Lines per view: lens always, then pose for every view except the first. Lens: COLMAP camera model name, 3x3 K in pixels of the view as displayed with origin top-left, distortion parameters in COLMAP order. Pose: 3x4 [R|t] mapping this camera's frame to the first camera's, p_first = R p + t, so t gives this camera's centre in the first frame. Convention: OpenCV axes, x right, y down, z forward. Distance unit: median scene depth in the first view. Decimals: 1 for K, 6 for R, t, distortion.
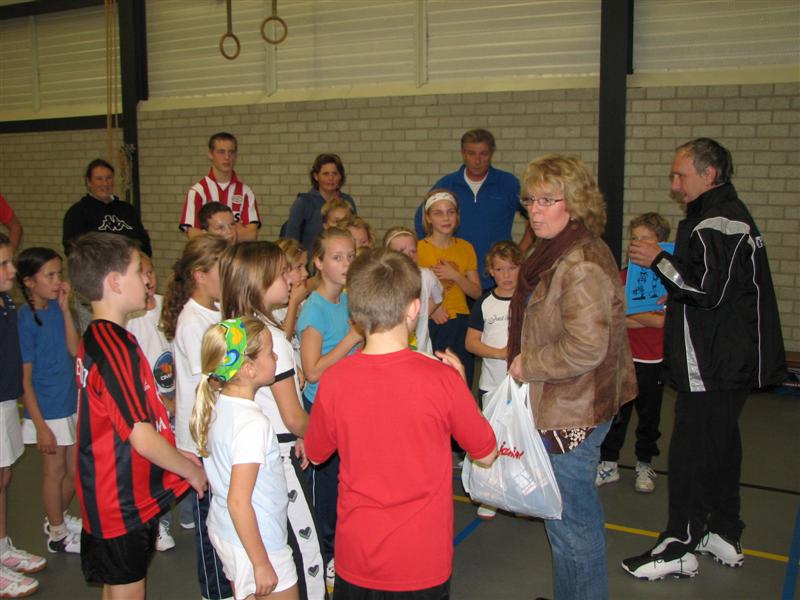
lens RADIAL K [[840.1, 0, 382.2], [0, 840.1, 290.7], [0, 0, 1]] dist [-0.077029, 0.000000]
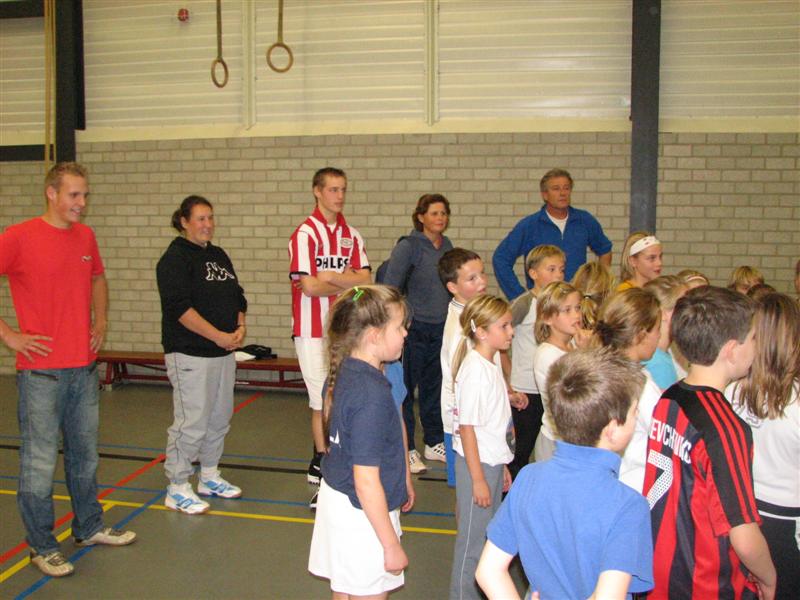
lens RADIAL K [[840.1, 0, 394.6], [0, 840.1, 295.3], [0, 0, 1]] dist [-0.077029, 0.000000]
pose [[0.951577, -0.026833, 0.306238, -0.326944], [0.039907, 0.998536, -0.036511, -0.015514], [-0.304810, 0.046964, 0.951255, 0.115086]]
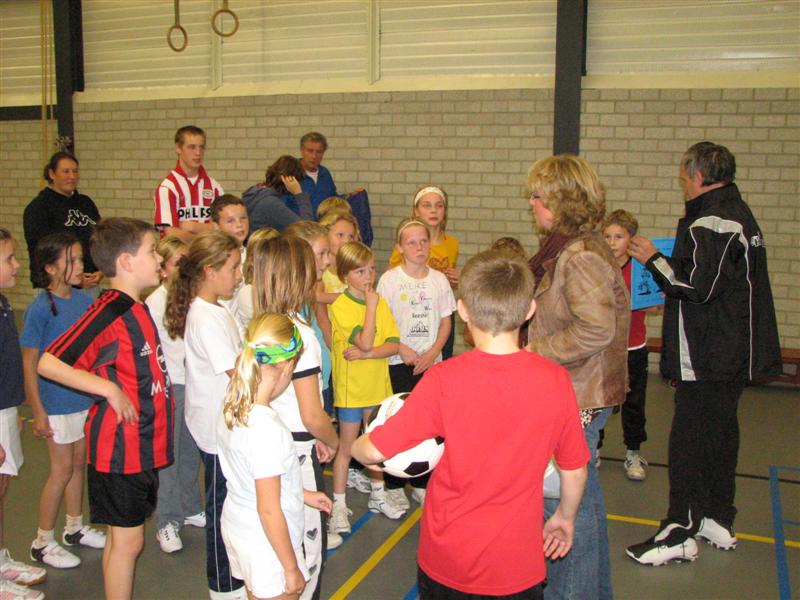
lens RADIAL K [[840.1, 0, 378.4], [0, 840.1, 288.8], [0, 0, 1]] dist [-0.077029, 0.000000]
pose [[0.993476, -0.003535, 0.113990, -0.069384], [0.003367, 0.999993, 0.001665, 0.000050], [-0.113995, -0.001270, 0.993481, 0.004931]]
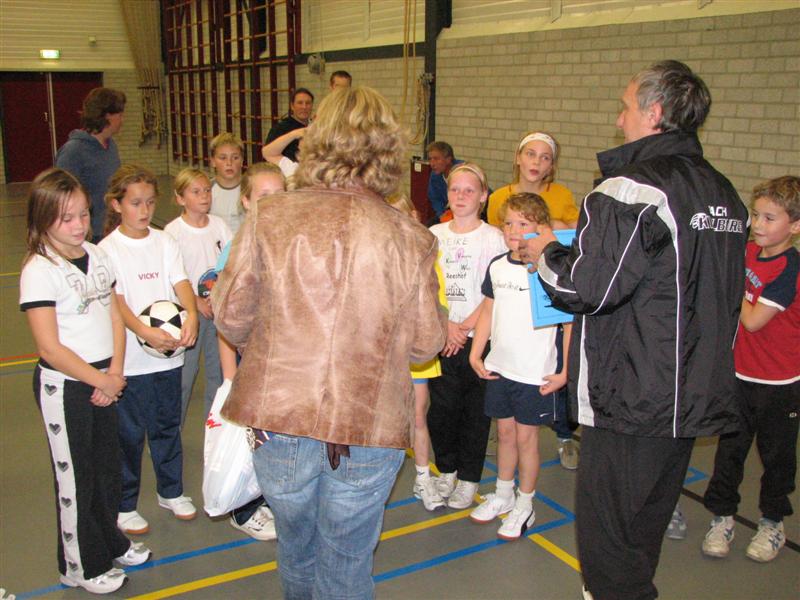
lens RADIAL K [[840.1, 0, 371.0], [0, 840.1, 308.0], [0, 0, 1]] dist [-0.077029, 0.000000]
pose [[0.847736, 0.144254, -0.510425, 0.245714], [-0.091562, 0.987660, 0.127058, -0.027830], [0.522456, -0.060976, 0.850483, 0.139654]]
